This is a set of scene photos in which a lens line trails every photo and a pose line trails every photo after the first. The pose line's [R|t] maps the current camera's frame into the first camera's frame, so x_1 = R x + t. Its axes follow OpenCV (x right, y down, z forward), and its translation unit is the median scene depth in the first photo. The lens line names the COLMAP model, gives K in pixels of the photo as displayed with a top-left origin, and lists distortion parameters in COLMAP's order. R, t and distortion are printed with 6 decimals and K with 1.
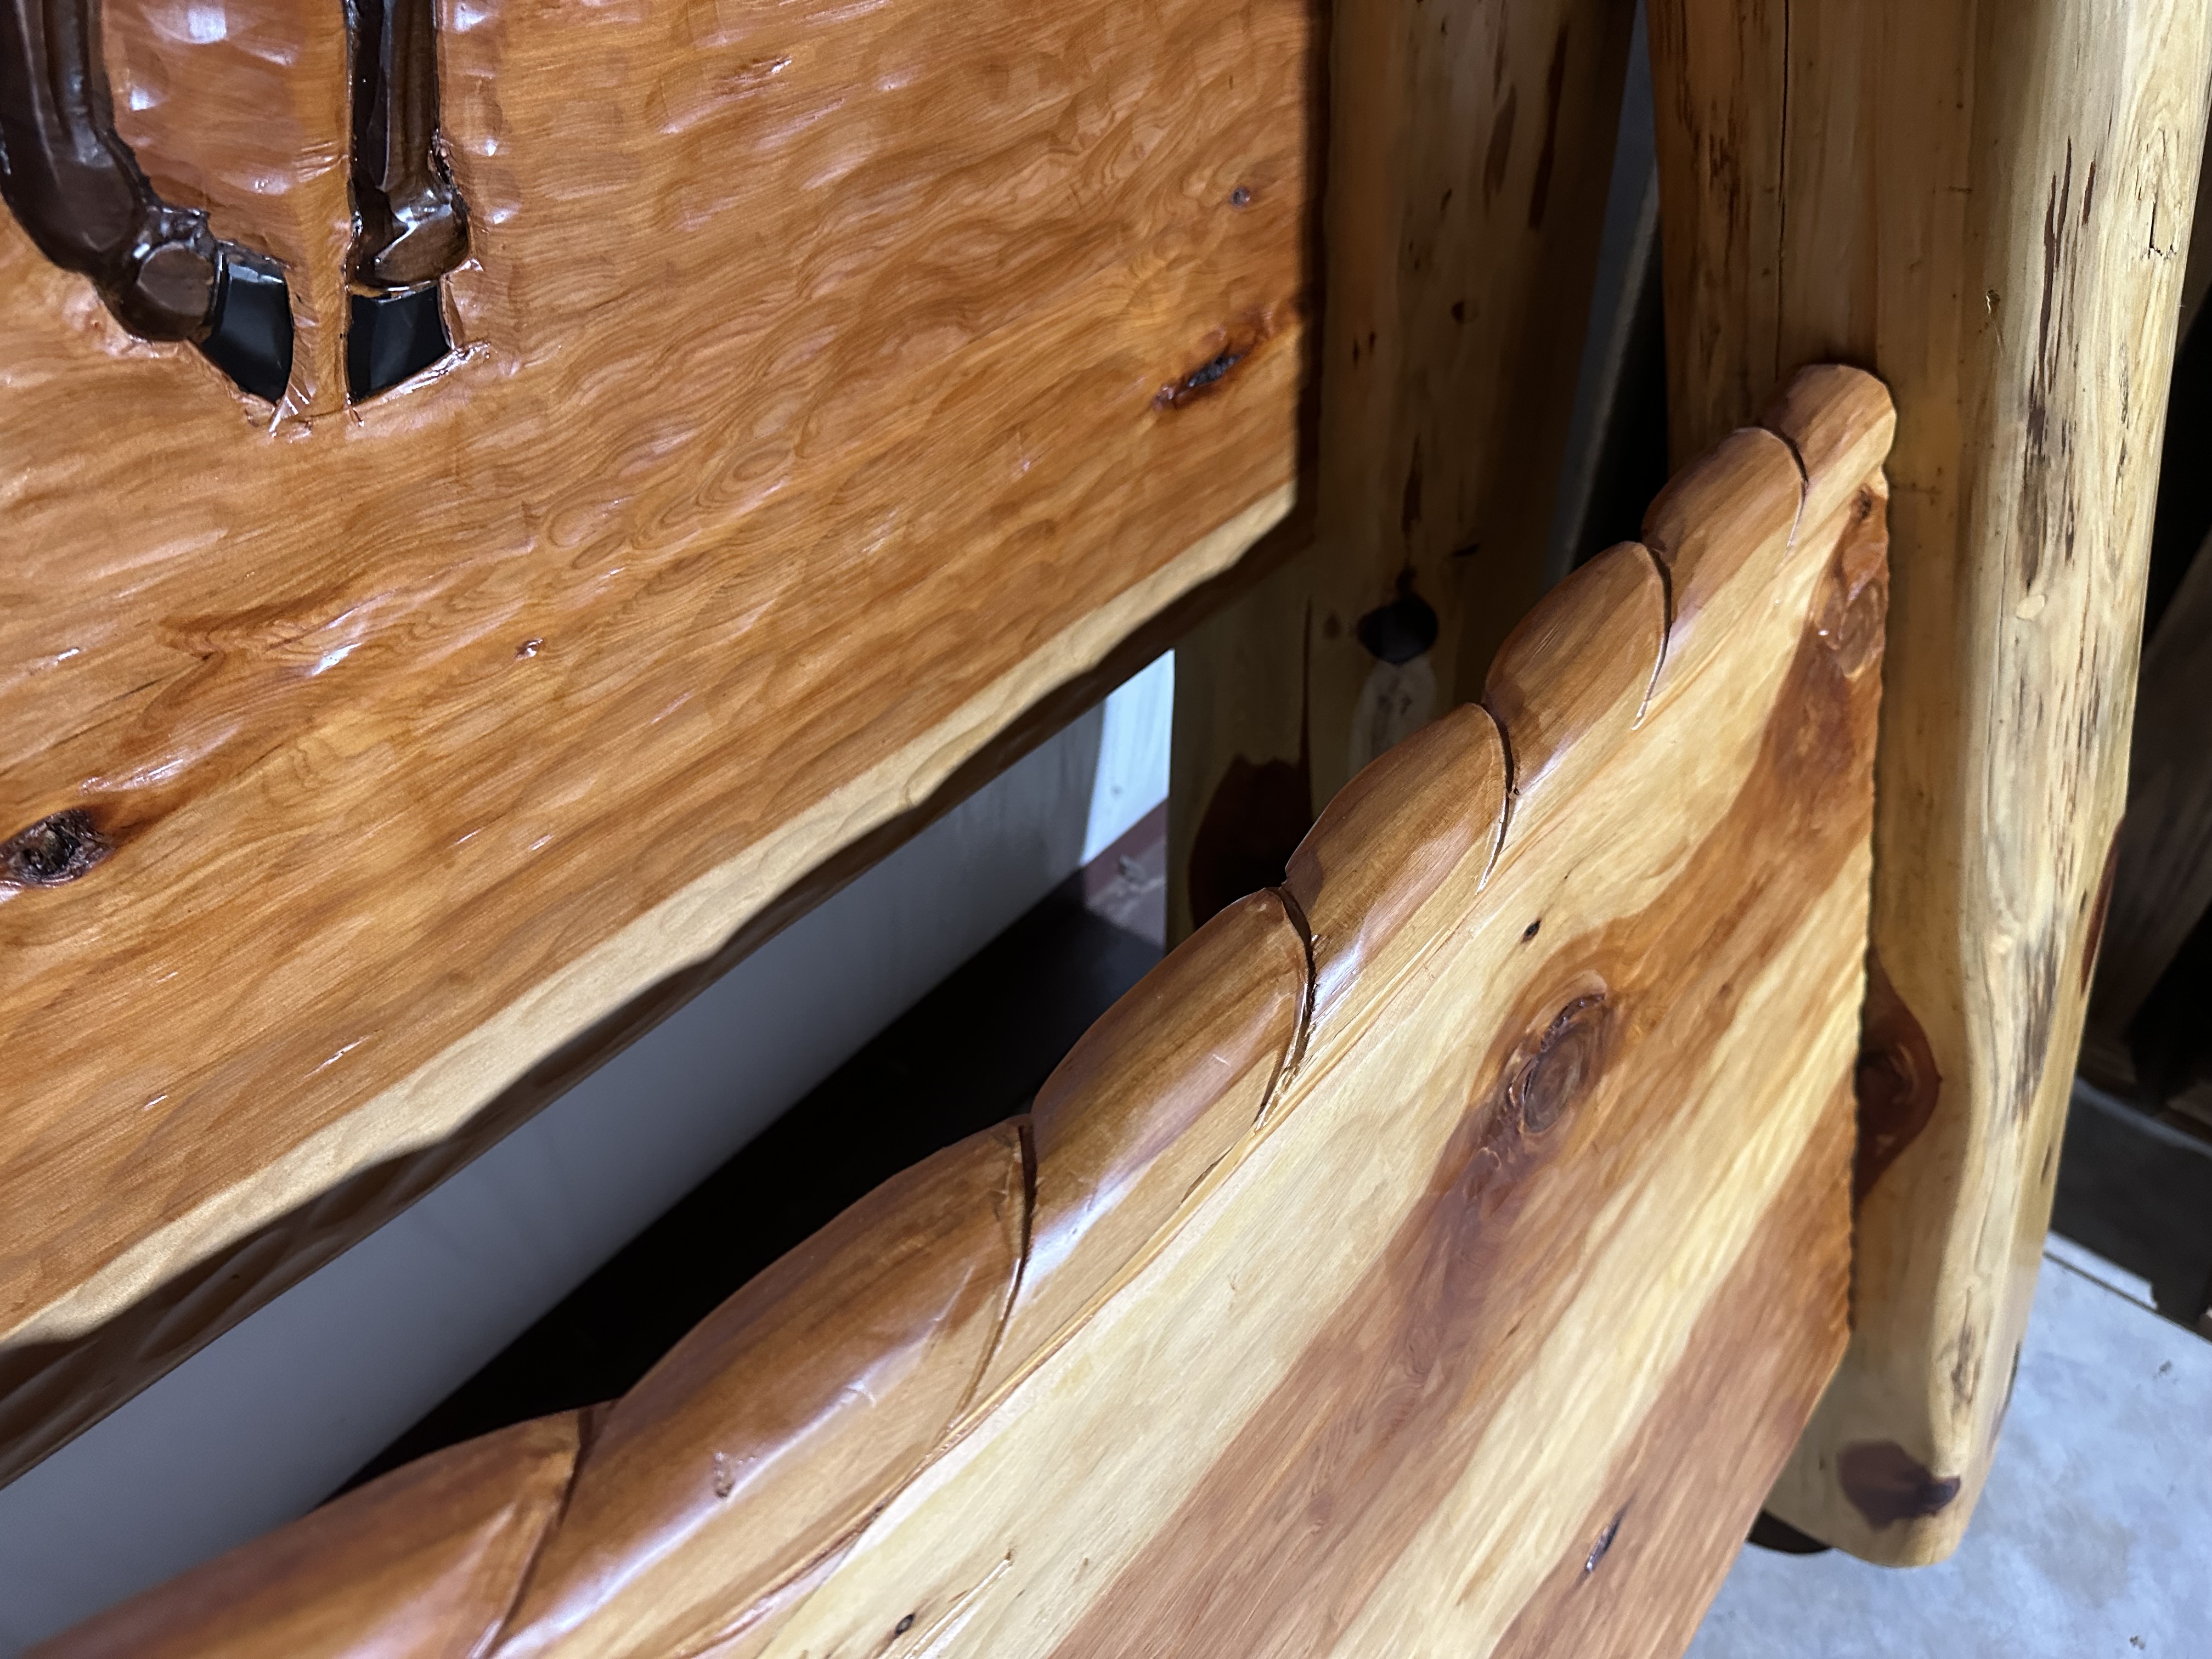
lens RADIAL K [[1570.6, 0, 1106.0], [0, 1570.6, 829.5], [0, 0, 1]] dist [0.141560, -0.221520]
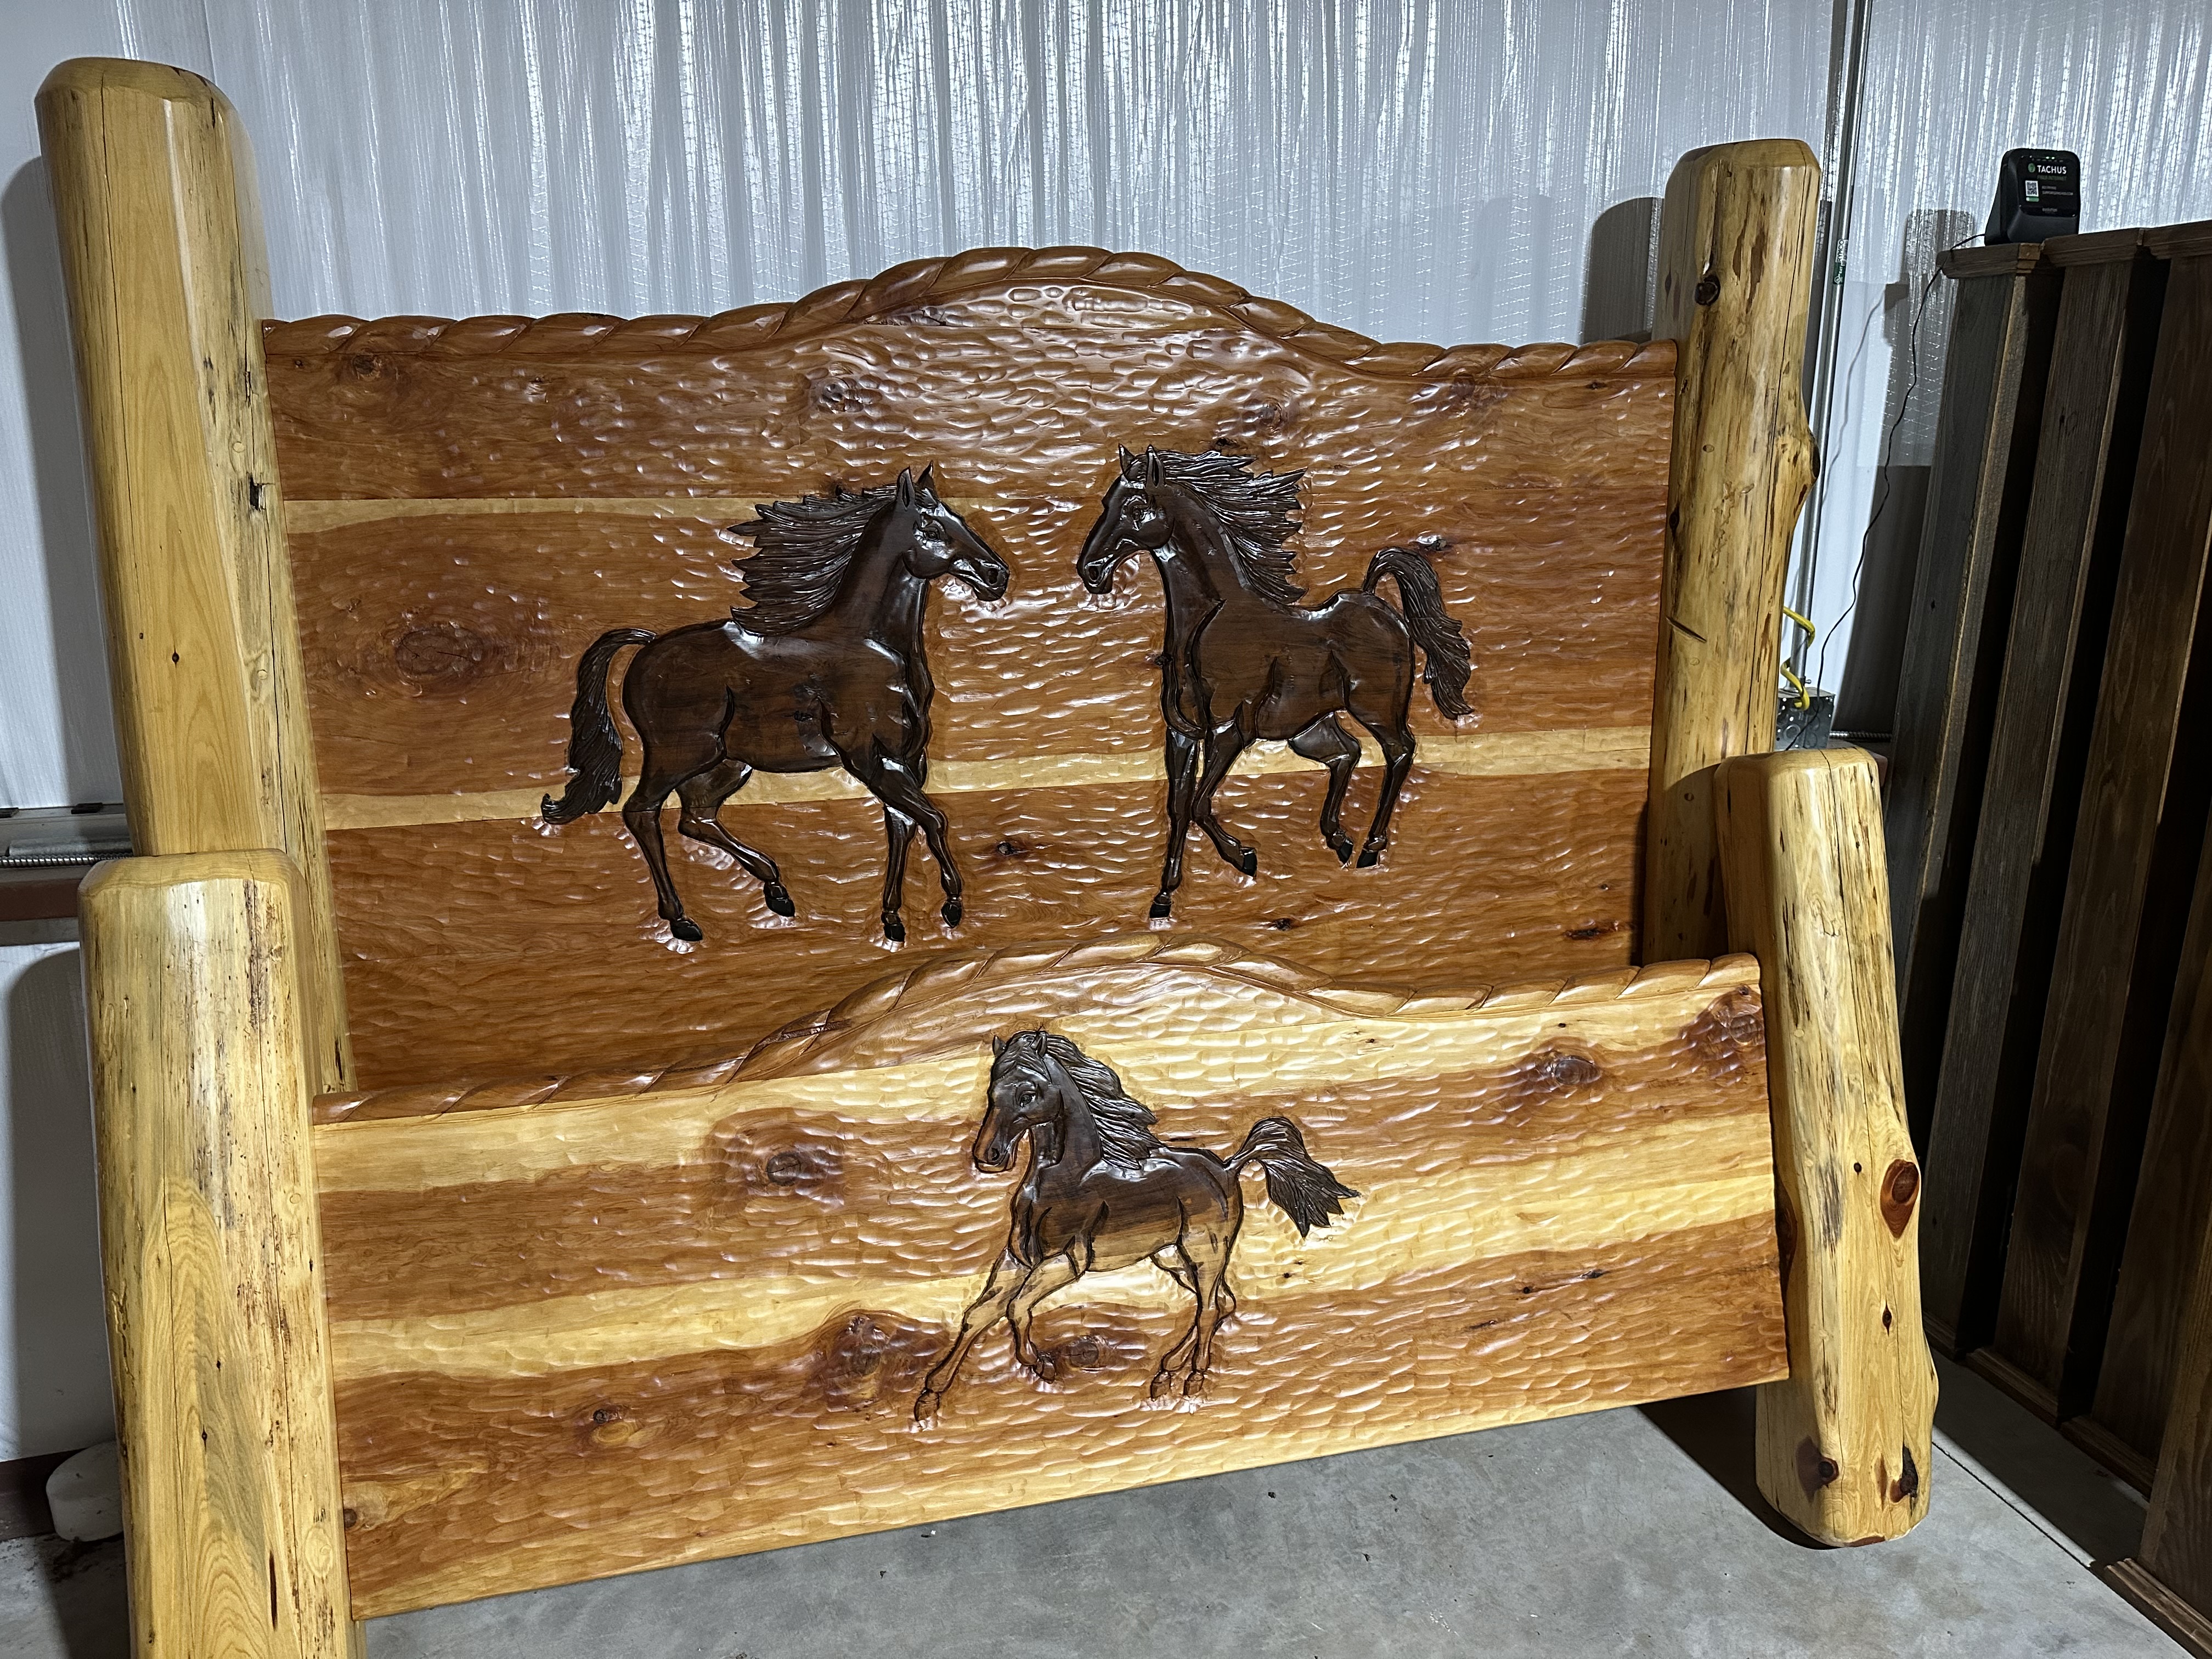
lens RADIAL K [[1554.0, 0, 1105.8], [0, 1554.0, 836.5], [0, 0, 1]] dist [0.135899, -0.269659]
pose [[0.806511, 0.146853, -0.572690, 1.272745], [-0.392101, 0.857840, -0.332217, 1.186771], [0.442489, 0.492489, 0.749439, -2.324611]]
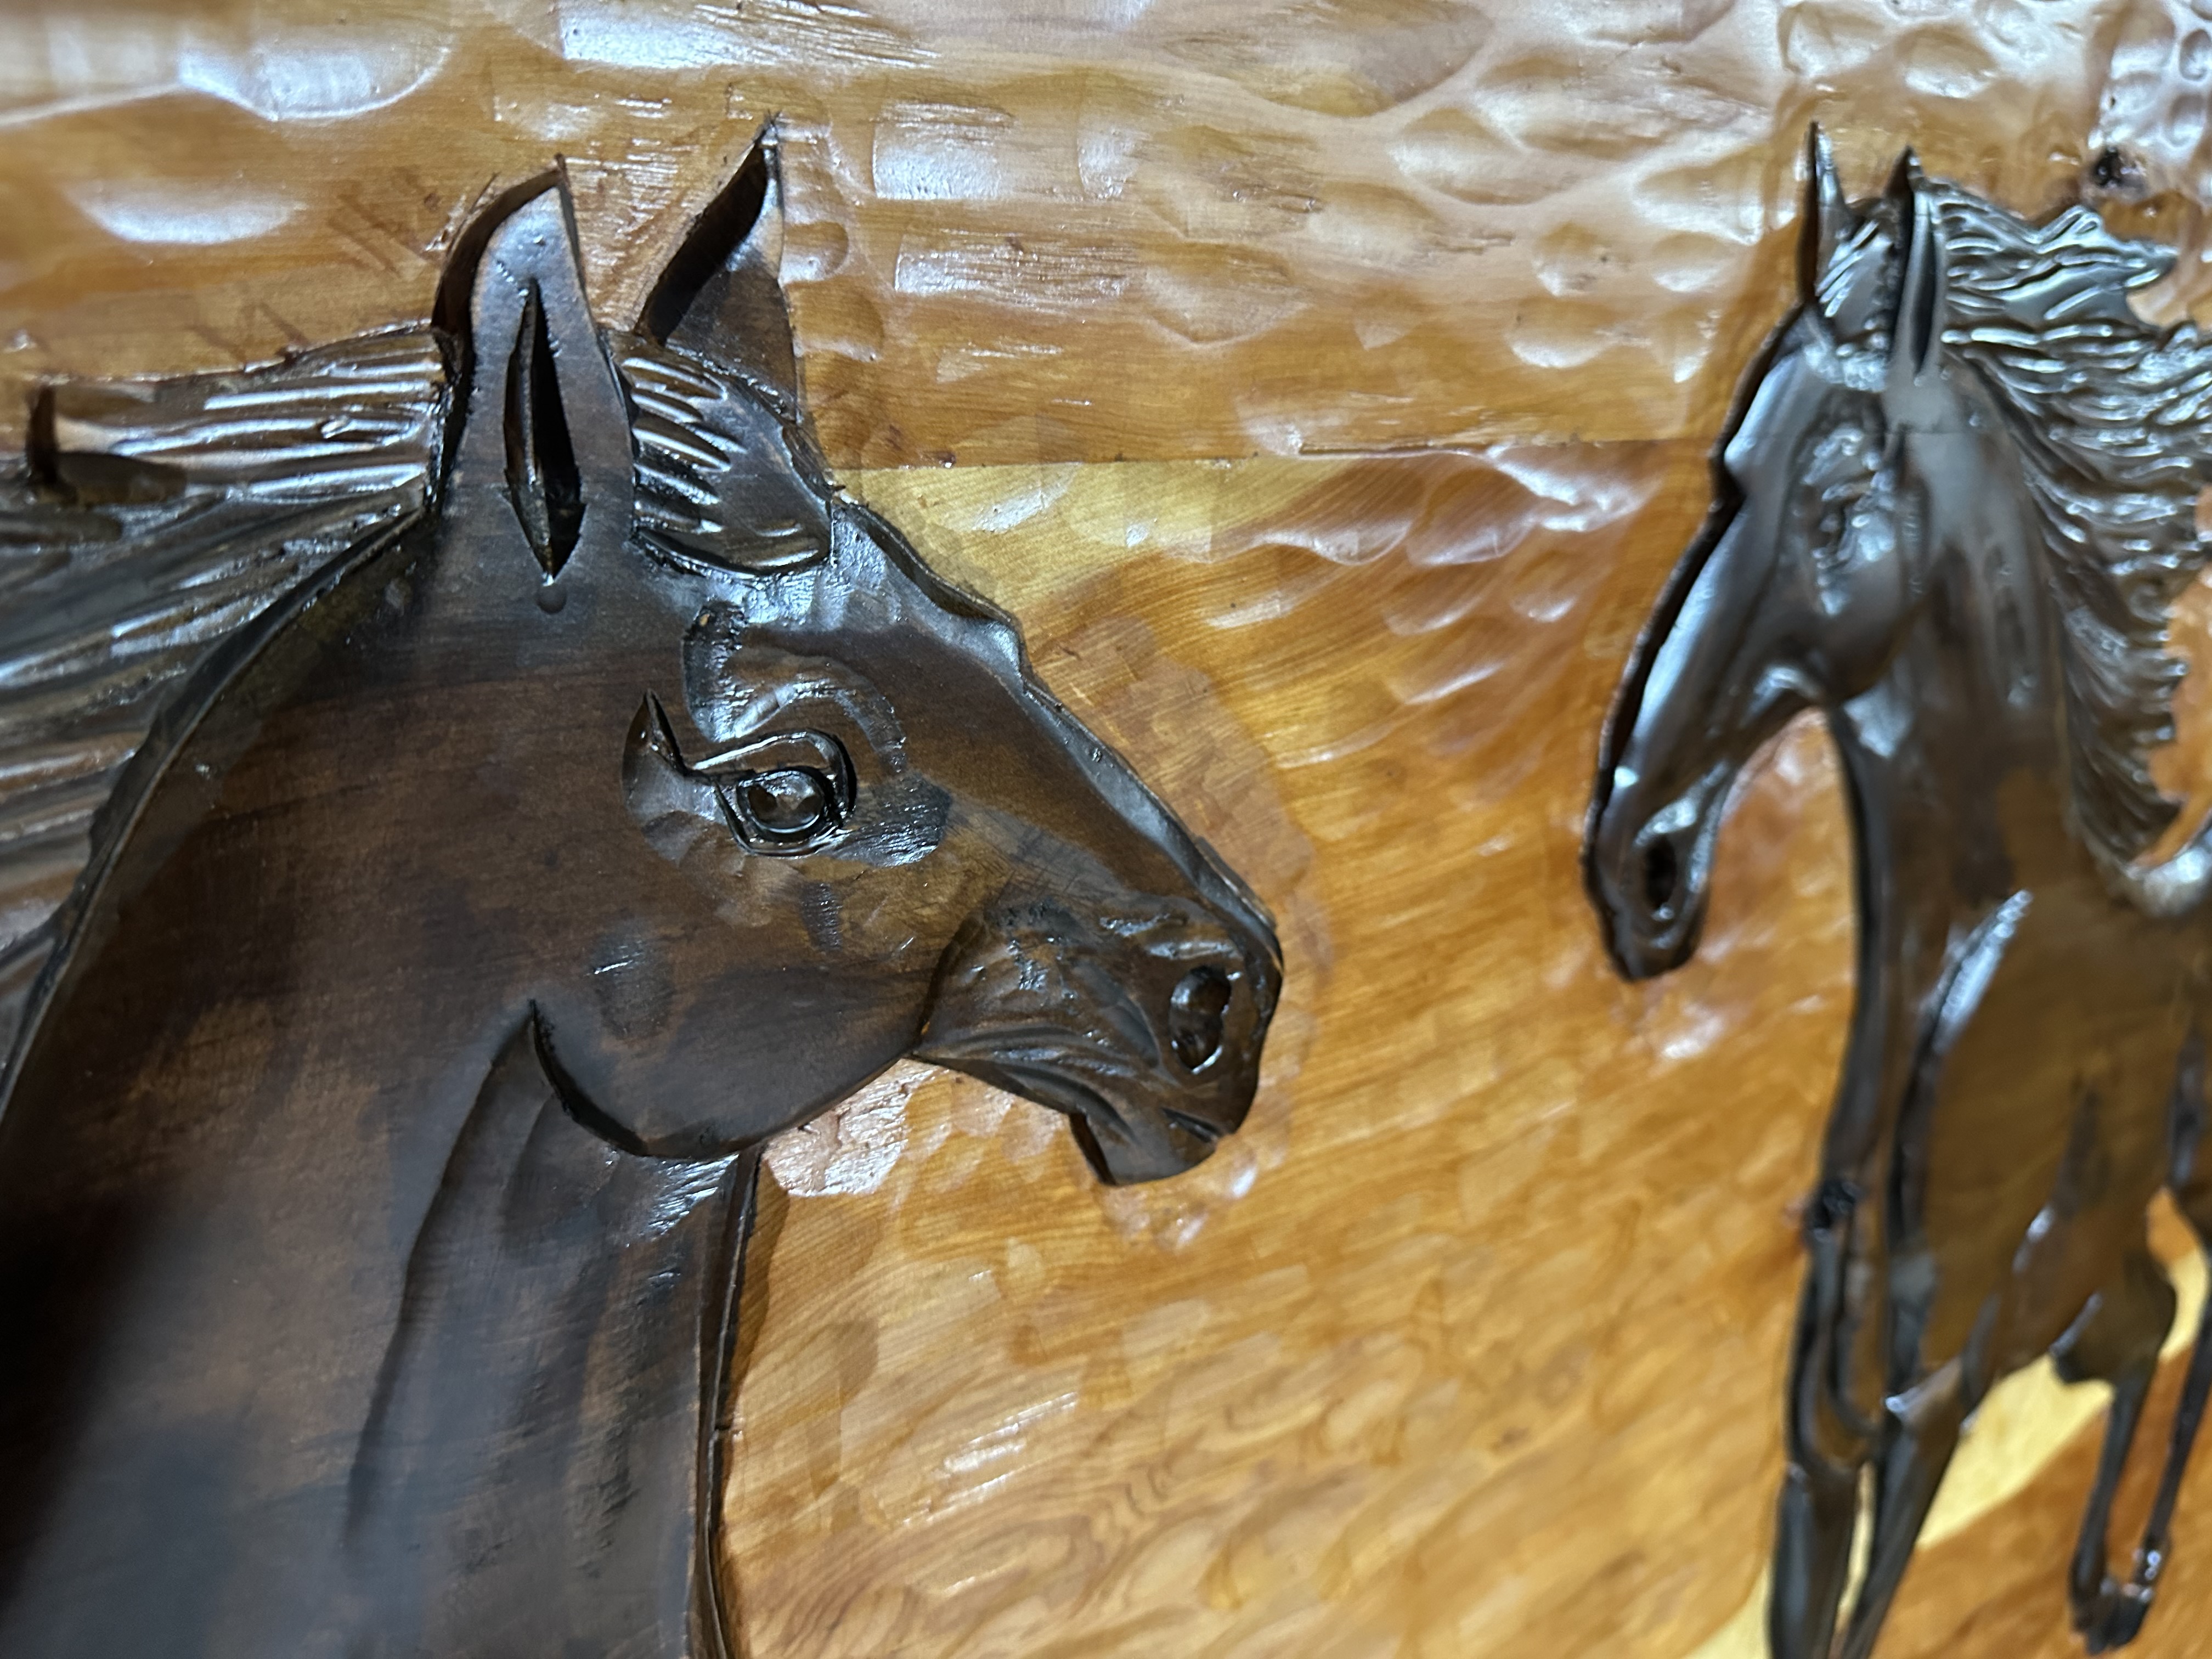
lens RADIAL K [[1554.0, 0, 1105.8], [0, 1554.0, 836.5], [0, 0, 1]] dist [0.135899, -0.269659]
pose [[0.960795, 0.105729, -0.256310, -0.774871], [-0.199845, 0.904866, -0.375871, -0.135607], [0.192185, 0.412357, 0.890520, -0.696697]]
